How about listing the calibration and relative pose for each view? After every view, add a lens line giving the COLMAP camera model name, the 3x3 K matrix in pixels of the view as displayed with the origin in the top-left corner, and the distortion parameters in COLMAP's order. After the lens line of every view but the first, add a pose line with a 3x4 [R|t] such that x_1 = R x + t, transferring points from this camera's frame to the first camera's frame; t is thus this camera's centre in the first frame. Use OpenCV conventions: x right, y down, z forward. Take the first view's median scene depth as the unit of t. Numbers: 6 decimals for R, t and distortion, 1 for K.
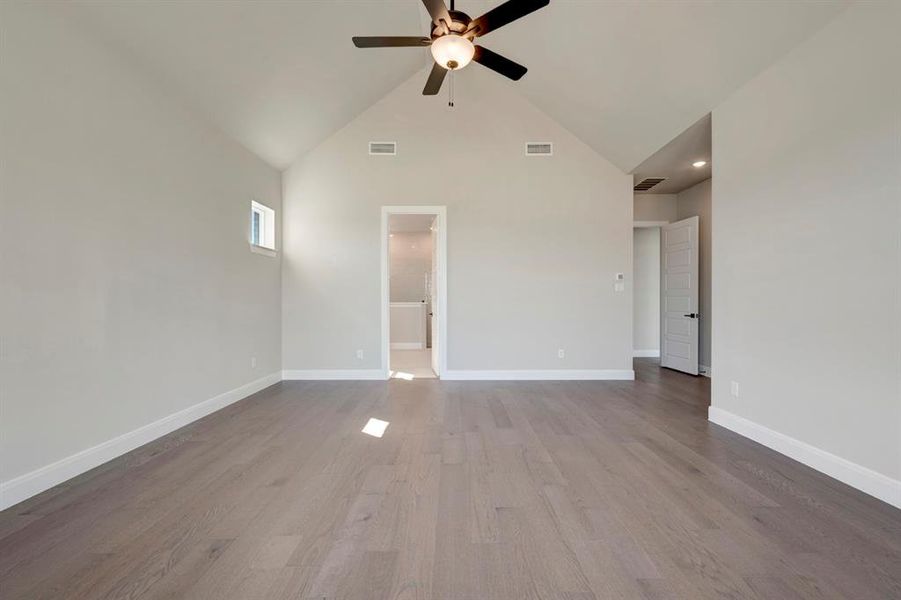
lens RADIAL K [[359.1, 0, 451.1], [0, 359.1, 305.1], [0, 0, 1]] dist [-0.004825, -0.000025]
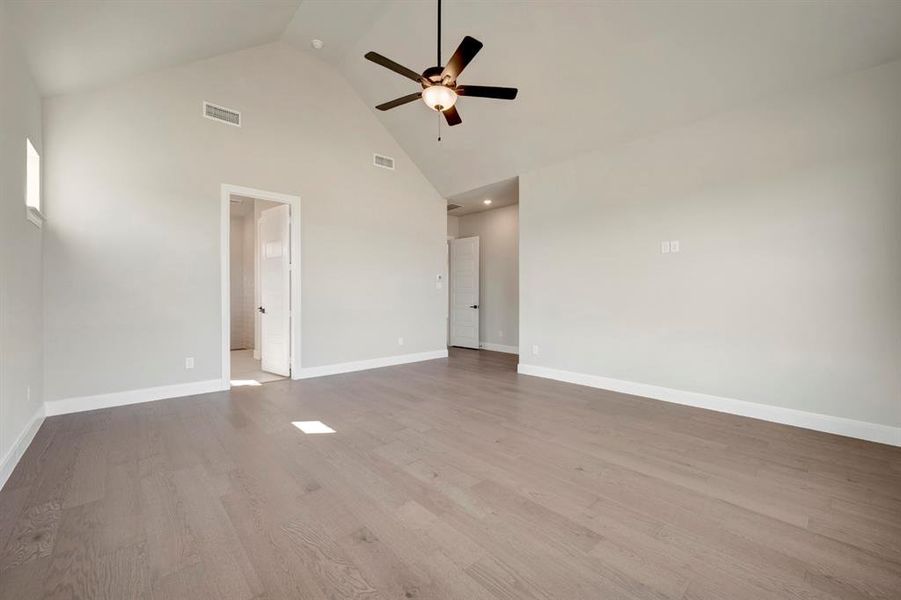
lens RADIAL K [[359.1, 0, 454.5], [0, 359.1, 295.5], [0, 0, 1]] dist [-0.004825, -0.000025]
pose [[0.739562, 0.002722, 0.673082, -0.353891], [0.007546, 0.999895, -0.012335, 0.001944], [-0.673046, 0.014201, 0.739465, 0.019001]]
